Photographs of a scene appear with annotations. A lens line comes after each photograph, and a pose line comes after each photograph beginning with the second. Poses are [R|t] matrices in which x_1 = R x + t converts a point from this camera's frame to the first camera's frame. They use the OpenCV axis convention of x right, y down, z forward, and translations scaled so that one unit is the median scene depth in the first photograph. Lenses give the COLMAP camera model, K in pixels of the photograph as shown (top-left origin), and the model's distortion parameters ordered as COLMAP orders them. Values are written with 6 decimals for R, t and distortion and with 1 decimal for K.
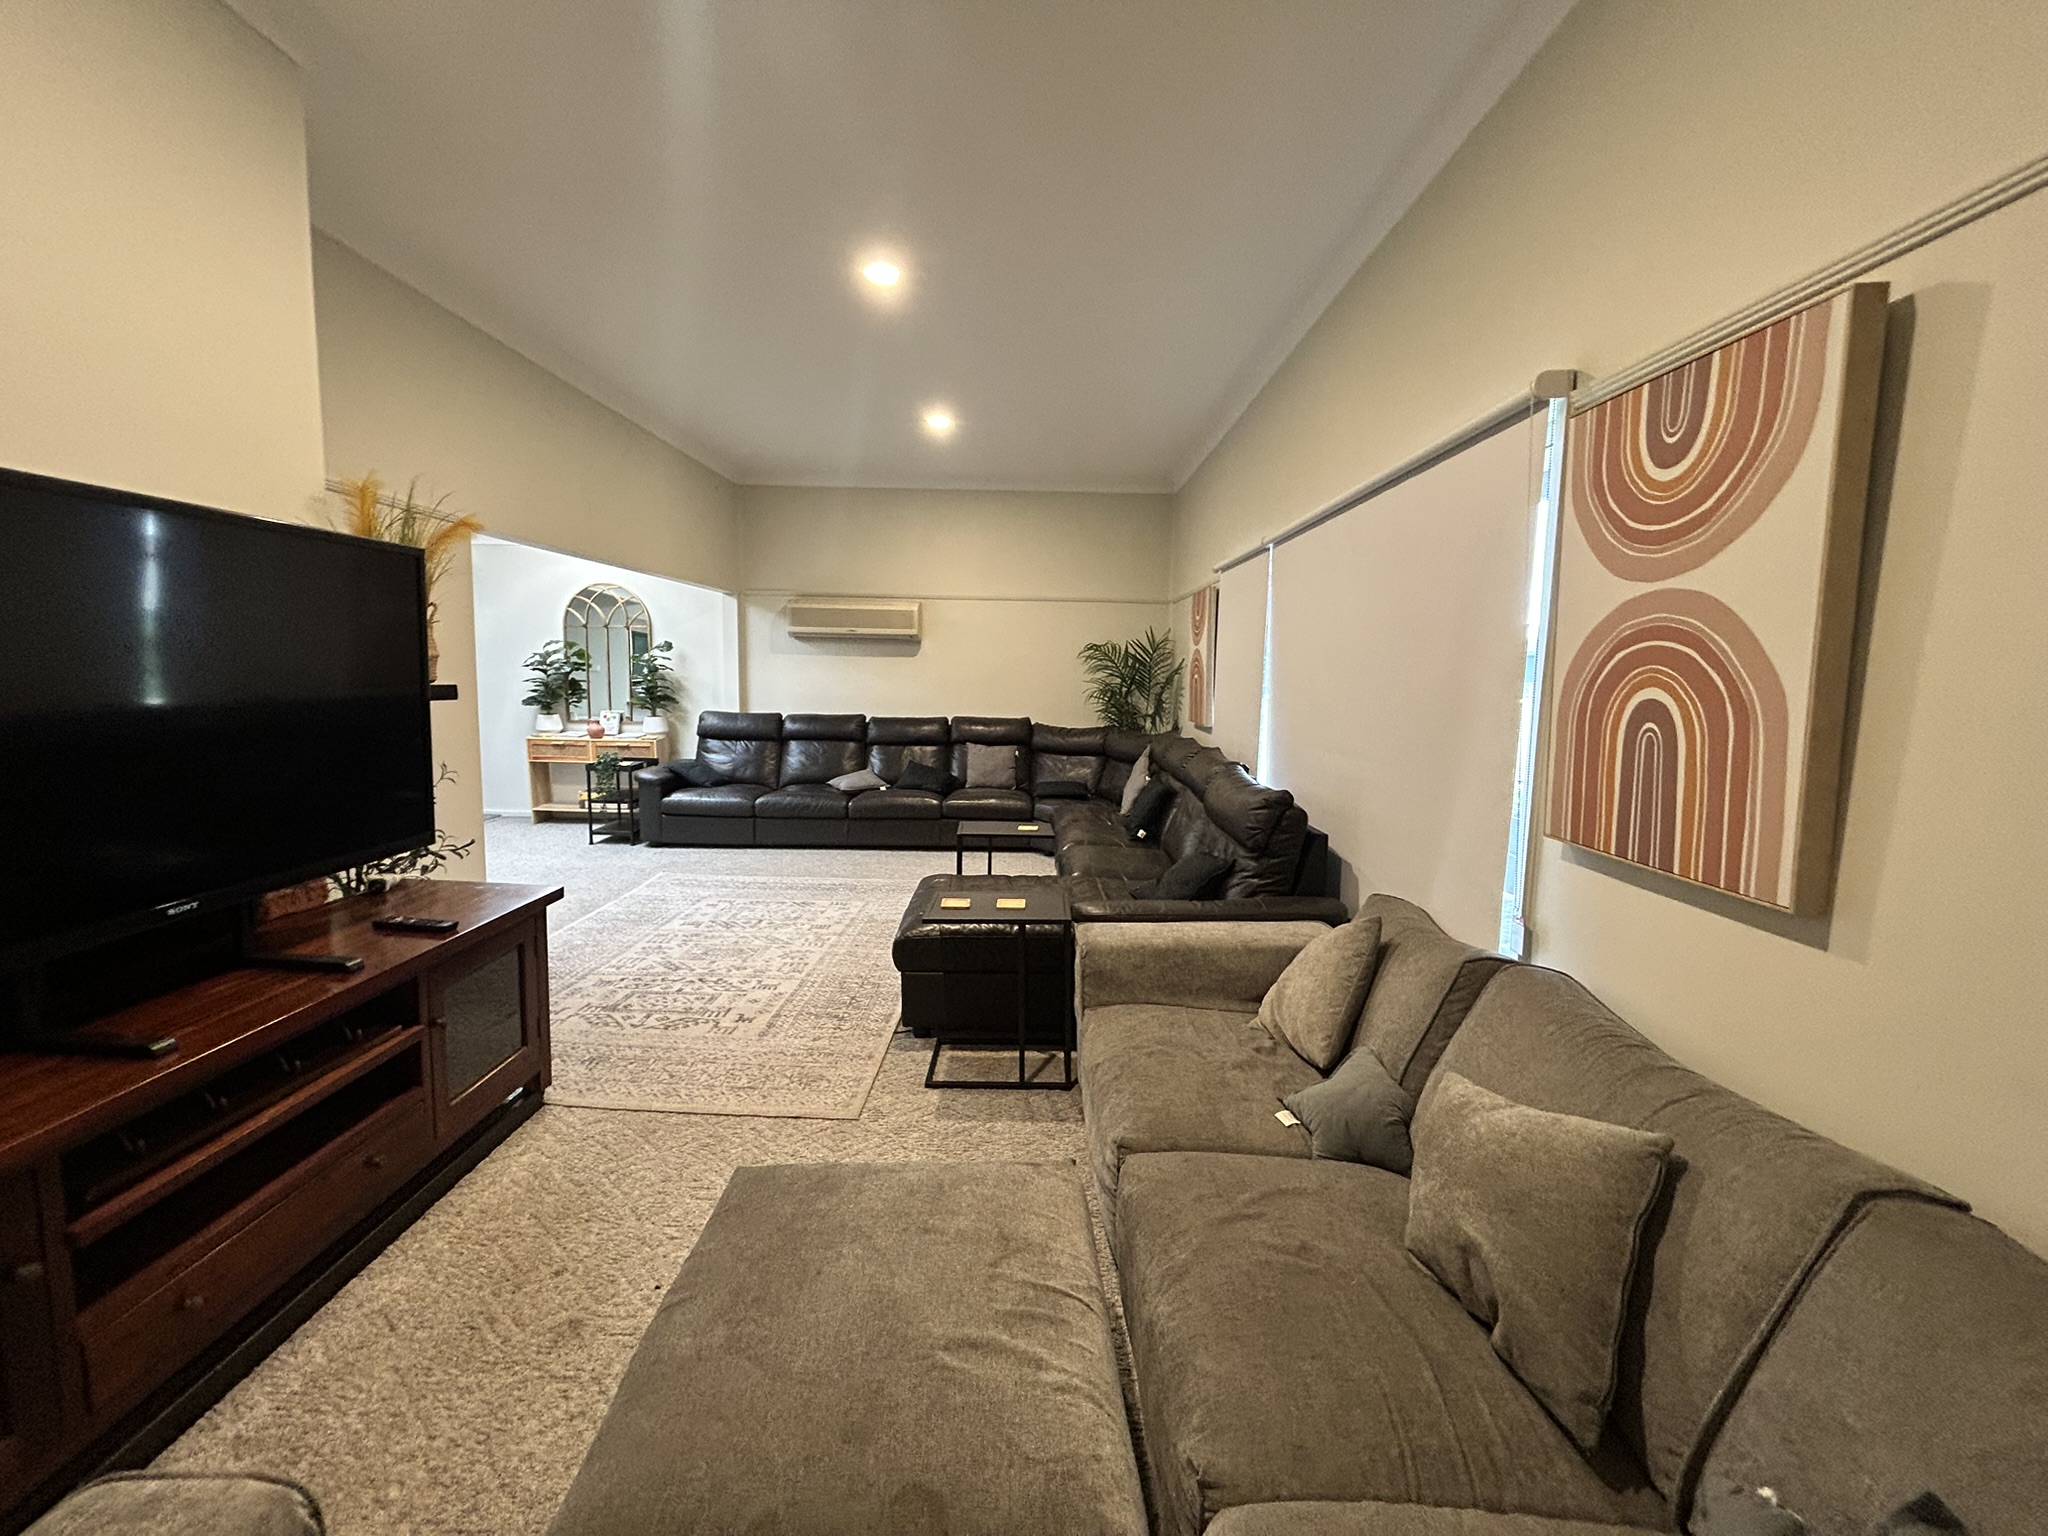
lens RADIAL K [[822.3, 0, 1021.0], [0, 822.3, 765.9], [0, 0, 1]] dist [-0.001654, 0.000551]
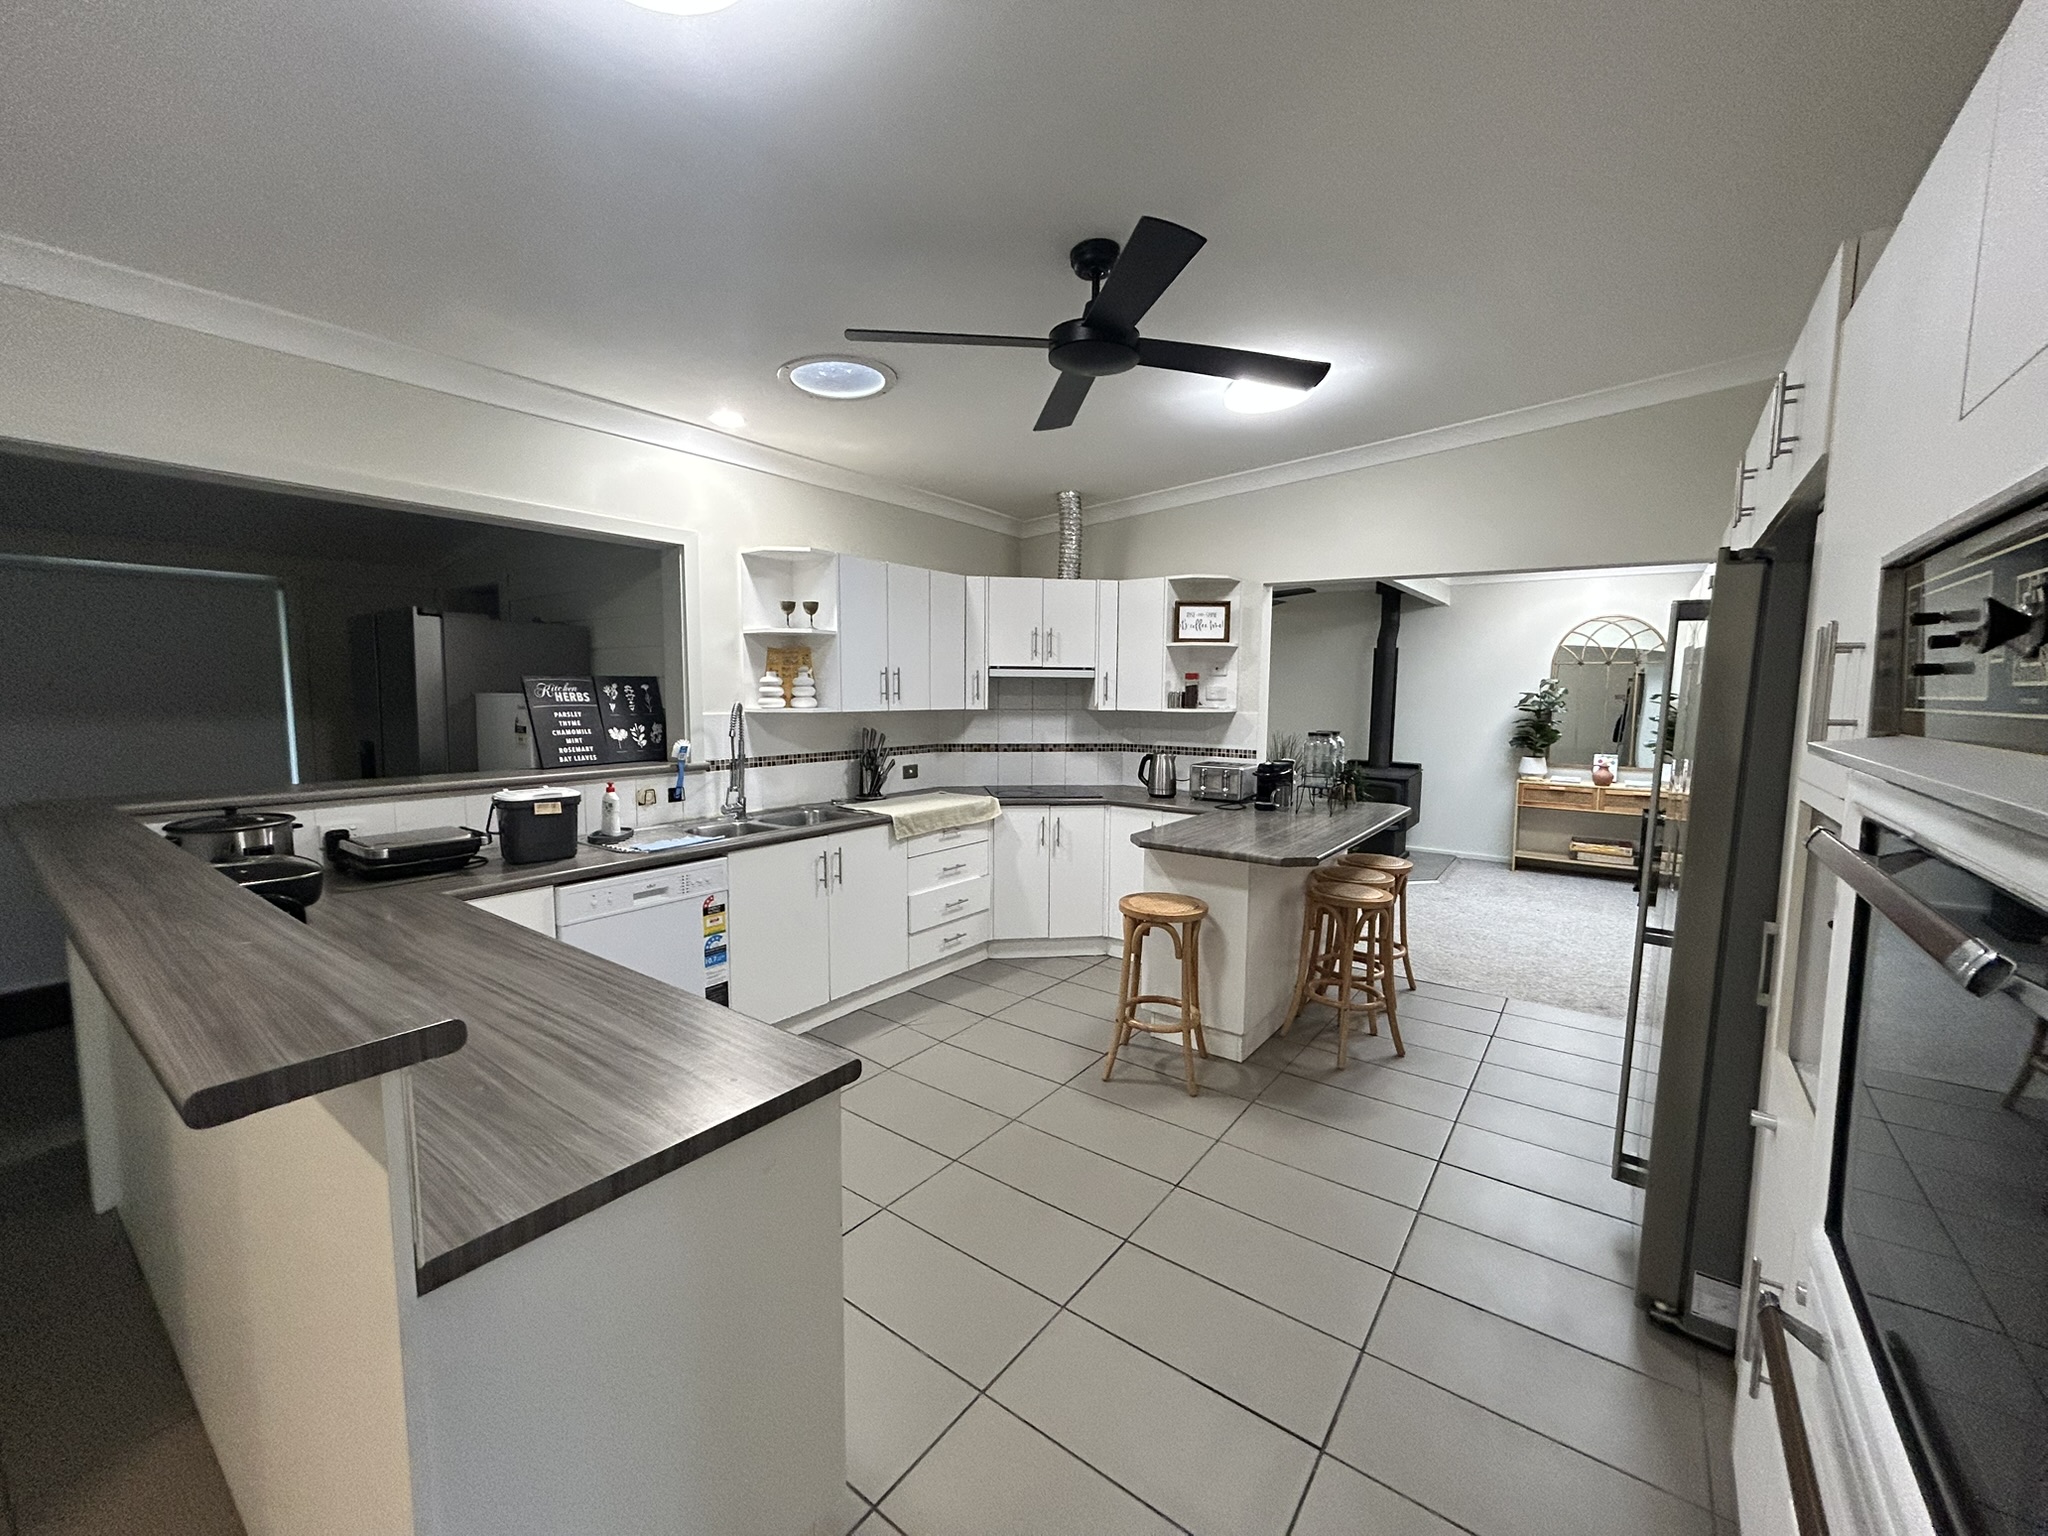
lens RADIAL K [[822.3, 0, 1021.0], [0, 822.3, 765.9], [0, 0, 1]] dist [-0.001654, 0.000551]
pose [[0.799712, 0.042709, -0.598862, -0.820293], [-0.059217, 0.998214, -0.007888, -0.018547], [0.597456, 0.041771, 0.800813, -0.210384]]
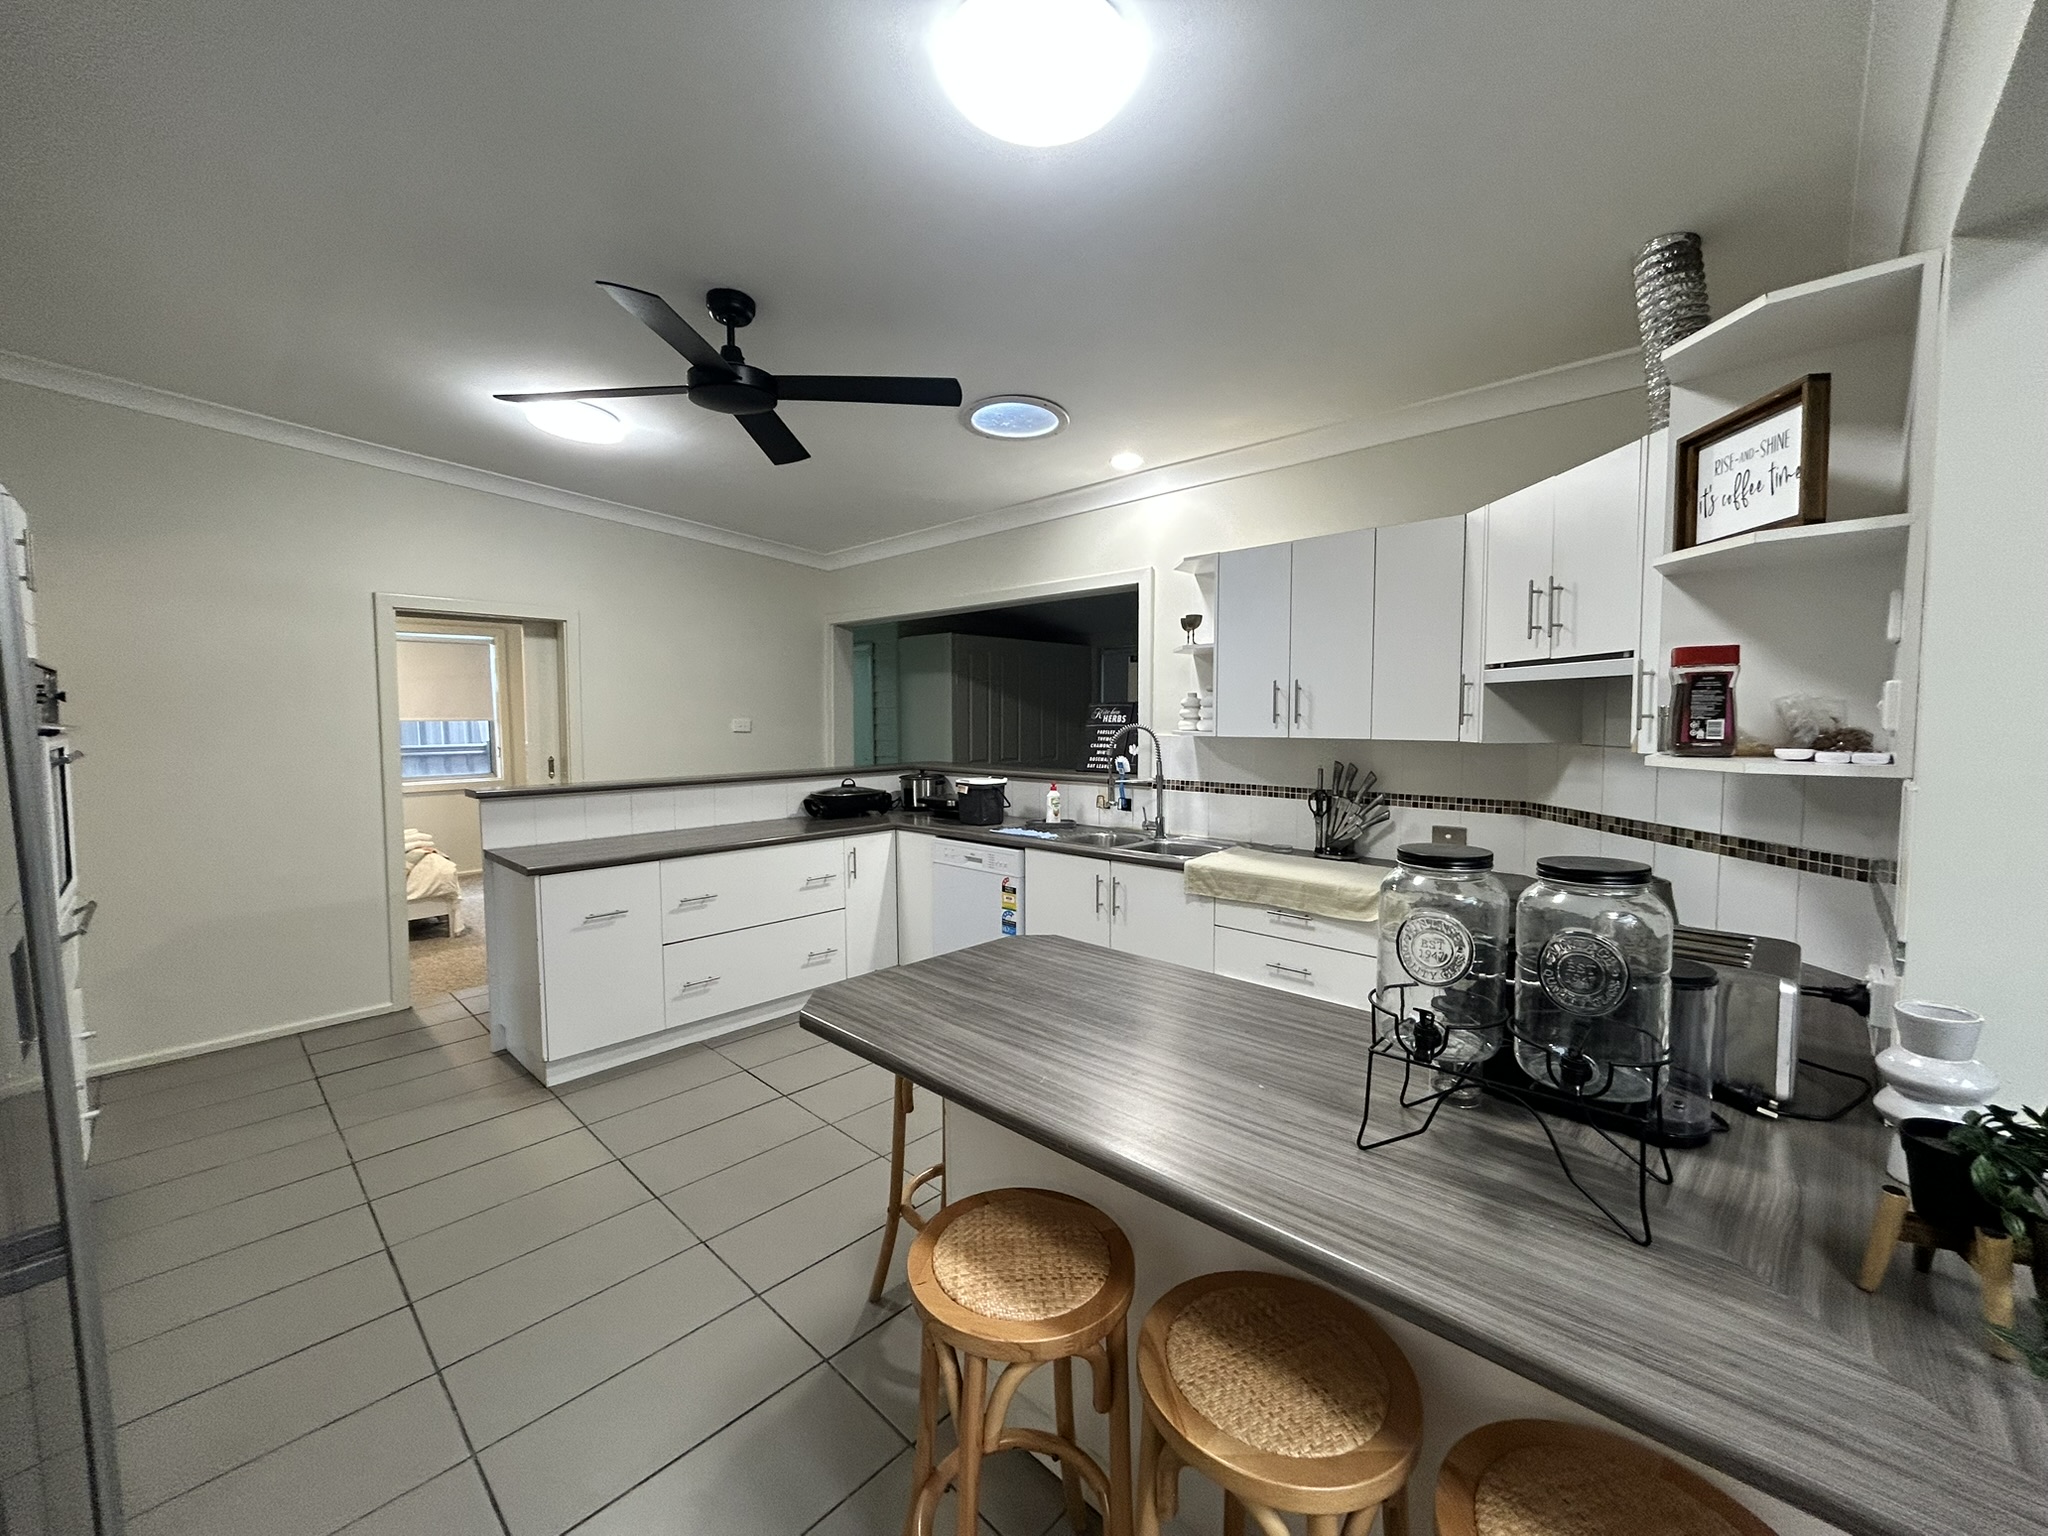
lens RADIAL K [[822.3, 0, 1021.0], [0, 822.3, 765.9], [0, 0, 1]] dist [-0.001654, 0.000551]
pose [[-0.698002, 0.027506, -0.715567, -0.838306], [-0.090882, 0.987779, 0.126622, -0.128496], [0.710305, 0.153415, -0.686972, 0.811478]]
